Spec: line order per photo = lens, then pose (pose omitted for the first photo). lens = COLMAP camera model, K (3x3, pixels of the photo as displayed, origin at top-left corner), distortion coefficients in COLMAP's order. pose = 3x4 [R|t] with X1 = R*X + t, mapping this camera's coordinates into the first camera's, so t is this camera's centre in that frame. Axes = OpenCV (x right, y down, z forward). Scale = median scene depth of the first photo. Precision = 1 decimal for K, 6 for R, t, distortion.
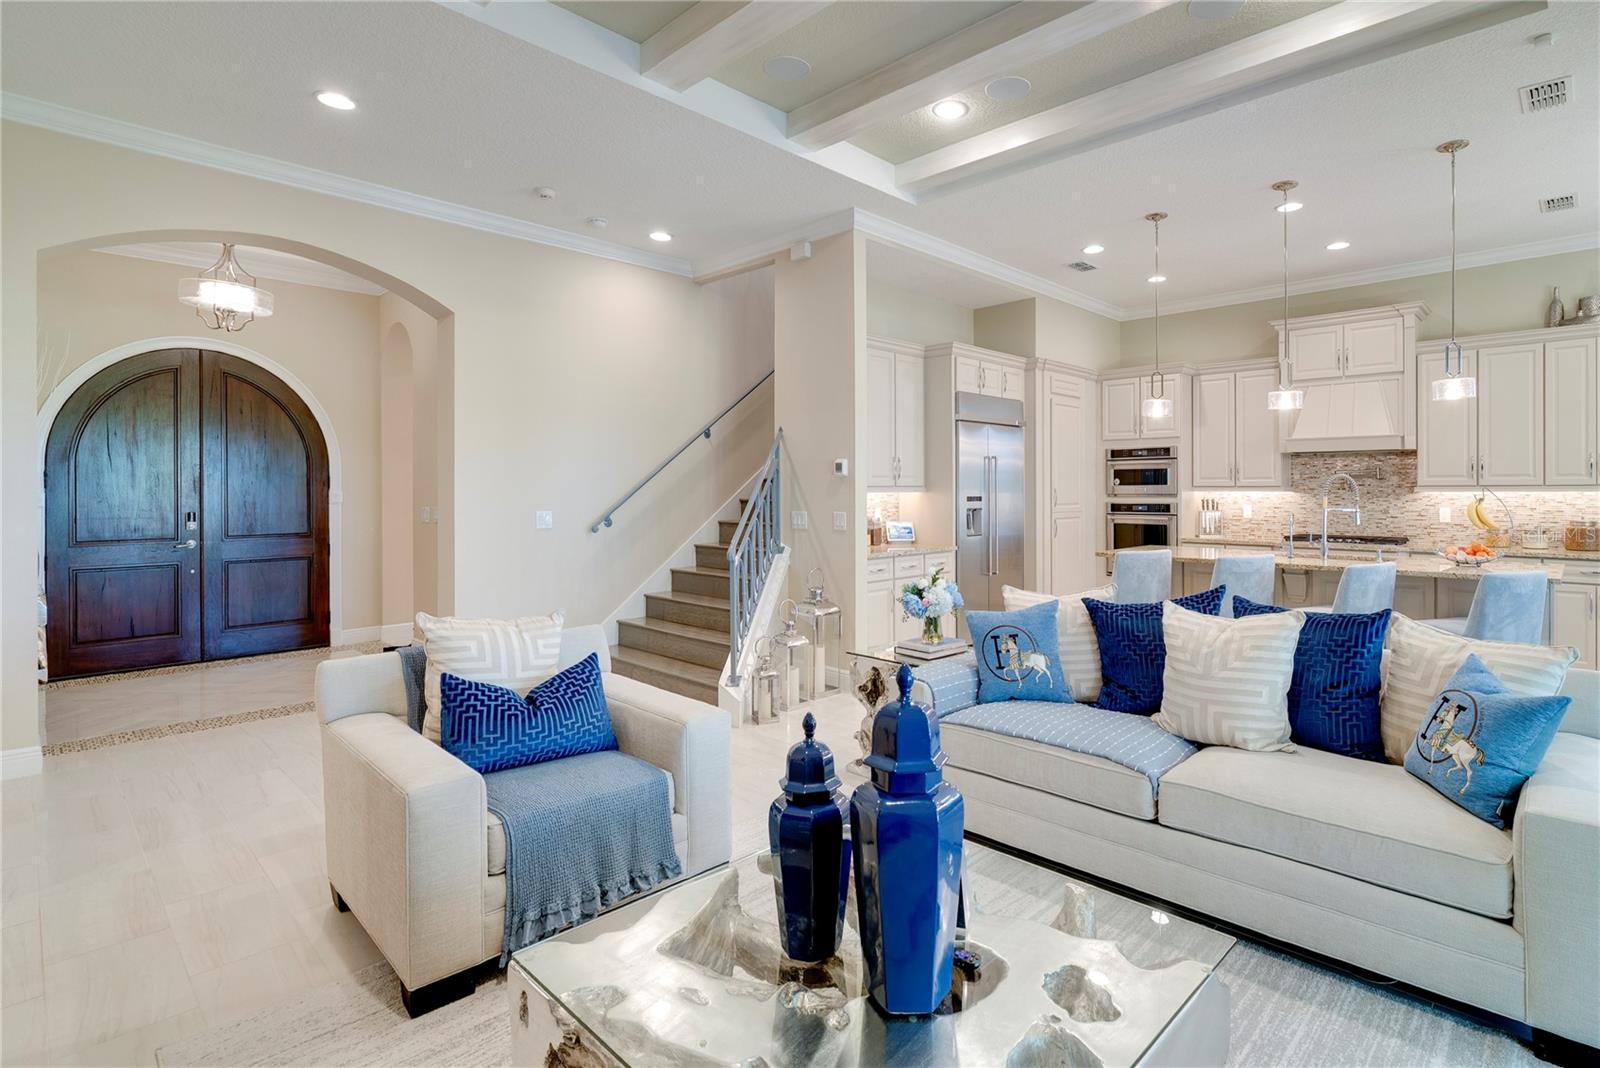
lens RADIAL K [[815.7, 0, 864.3], [0, 815.7, 495.1], [0, 0, 1]] dist [-0.005947, 0.000628]
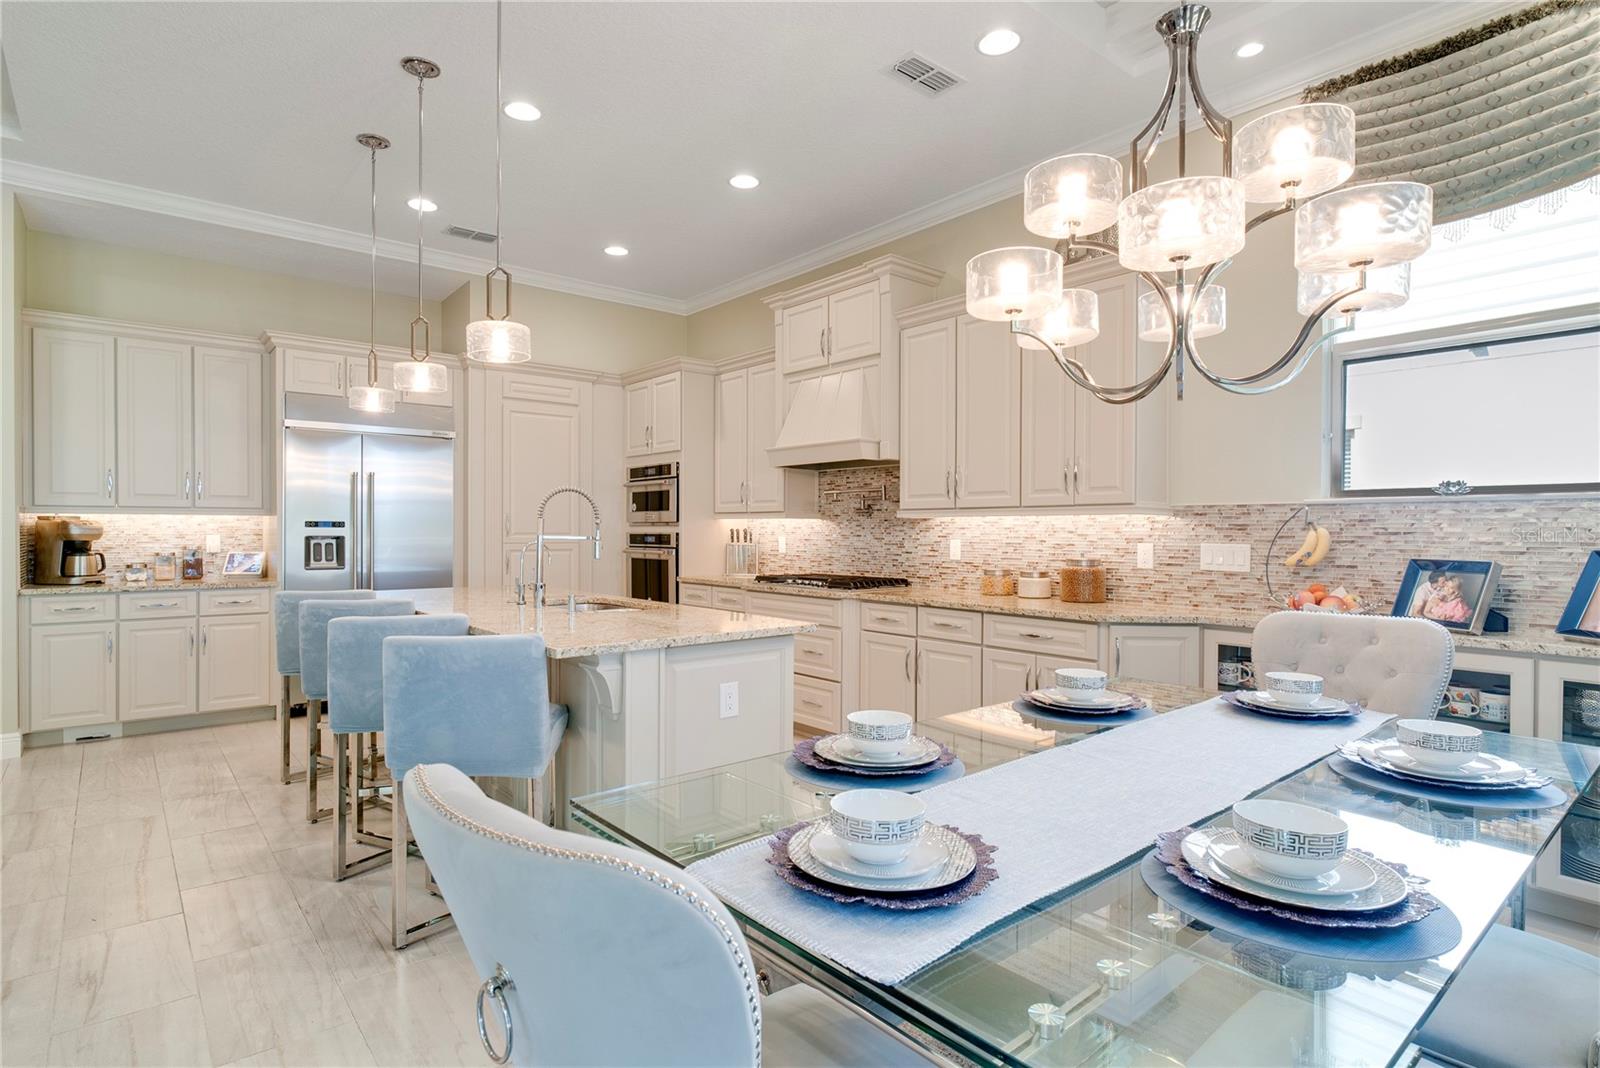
lens RADIAL K [[815.7, 0, 767.0], [0, 815.7, 536.5], [0, 0, 1]] dist [-0.005947, 0.000628]
pose [[0.993286, 0.005910, -0.115533, 0.645109], [-0.005614, 0.999980, 0.002885, 0.011723], [0.115548, -0.002217, 0.993299, 0.243118]]
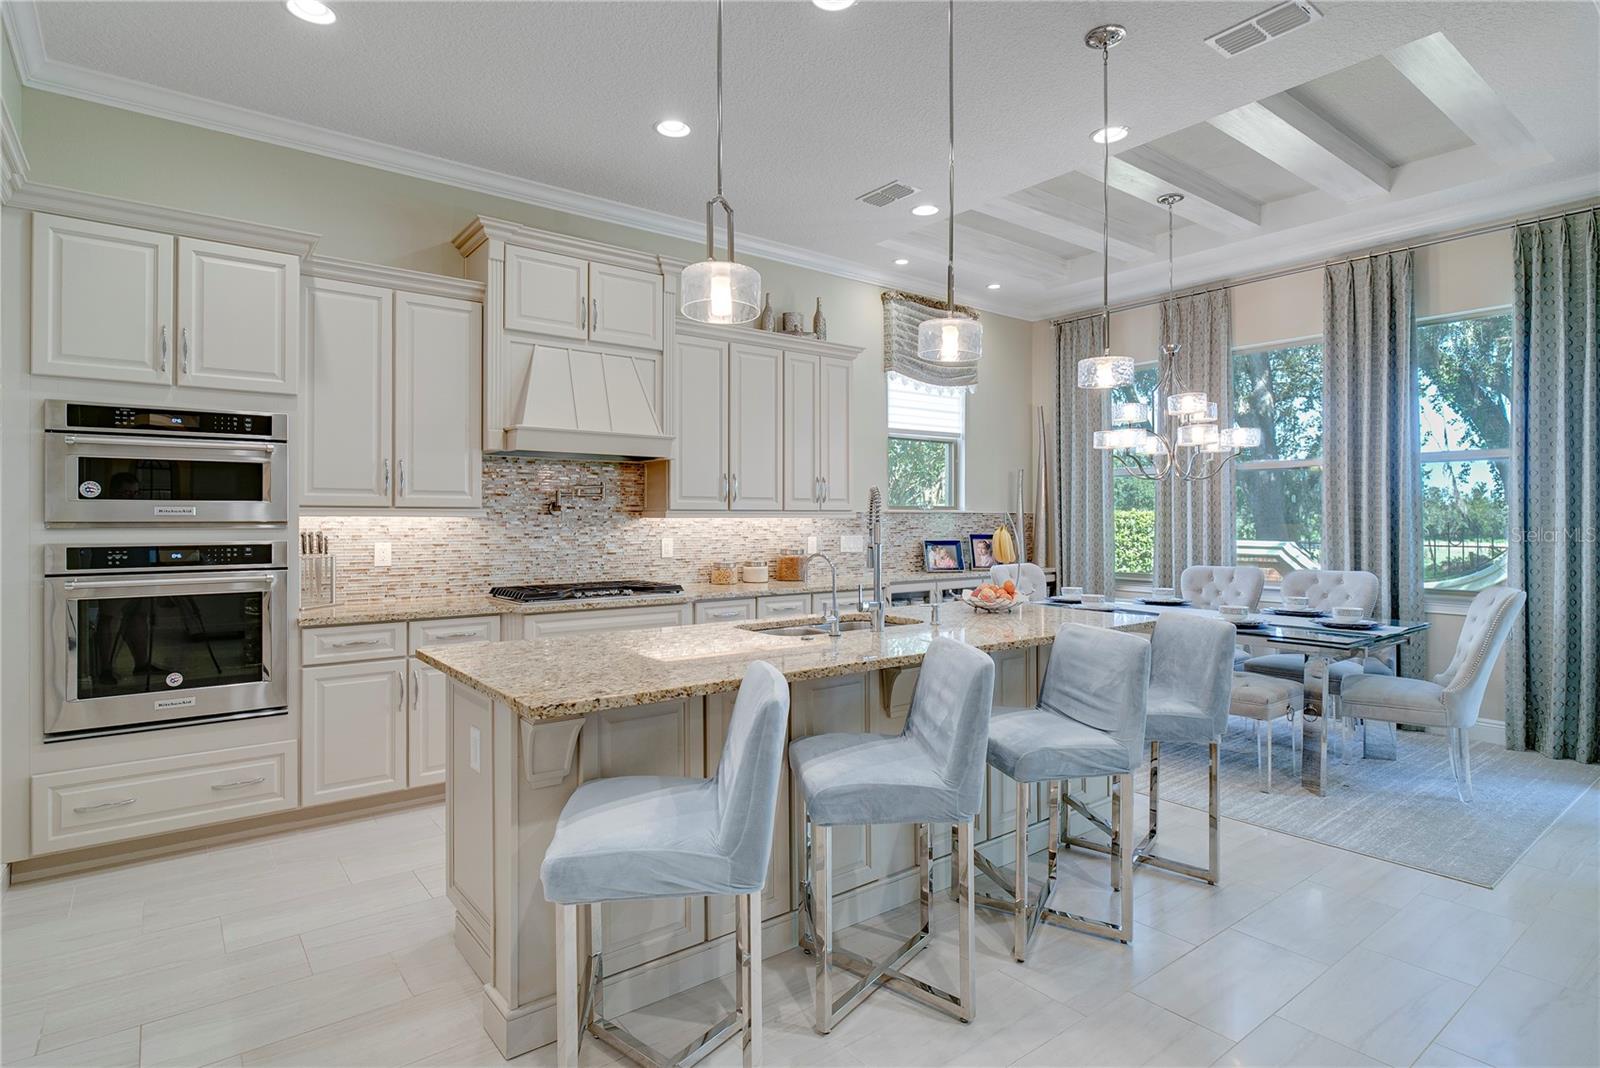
lens RADIAL K [[815.7, 0, 795.2], [0, 815.7, 528.8], [0, 0, 1]] dist [-0.005947, 0.000628]
pose [[0.145157, -0.011180, 0.989345, -0.020966], [0.003634, 0.999935, 0.010766, -0.001303], [-0.989402, 0.002033, 0.145189, 0.745886]]
